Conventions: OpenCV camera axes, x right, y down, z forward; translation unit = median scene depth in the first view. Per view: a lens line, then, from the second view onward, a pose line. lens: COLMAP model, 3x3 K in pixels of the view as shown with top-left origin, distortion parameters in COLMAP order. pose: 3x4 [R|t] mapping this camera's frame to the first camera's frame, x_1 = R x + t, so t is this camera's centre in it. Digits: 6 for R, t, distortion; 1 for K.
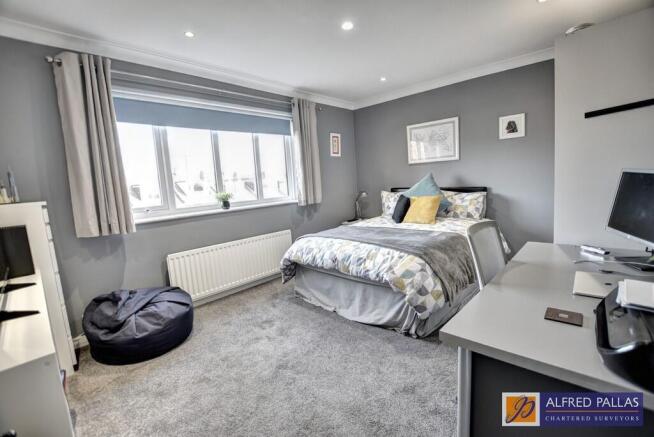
lens RADIAL K [[288.9, 0, 328.9], [0, 288.9, 218.0], [0, 0, 1]] dist [-0.025910, 0.001373]
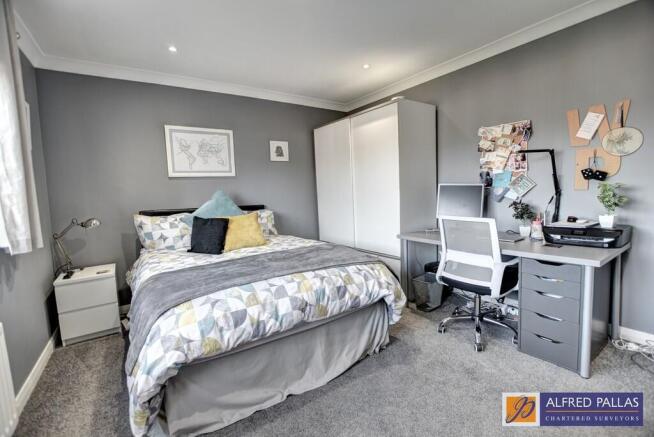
lens RADIAL K [[288.9, 0, 329.3], [0, 288.9, 215.8], [0, 0, 1]] dist [-0.025910, 0.001373]
pose [[0.217785, -0.031808, 0.975478, -0.443165], [0.152167, 0.988353, -0.001745, -0.033703], [-0.964062, 0.148816, 0.220089, 0.592083]]
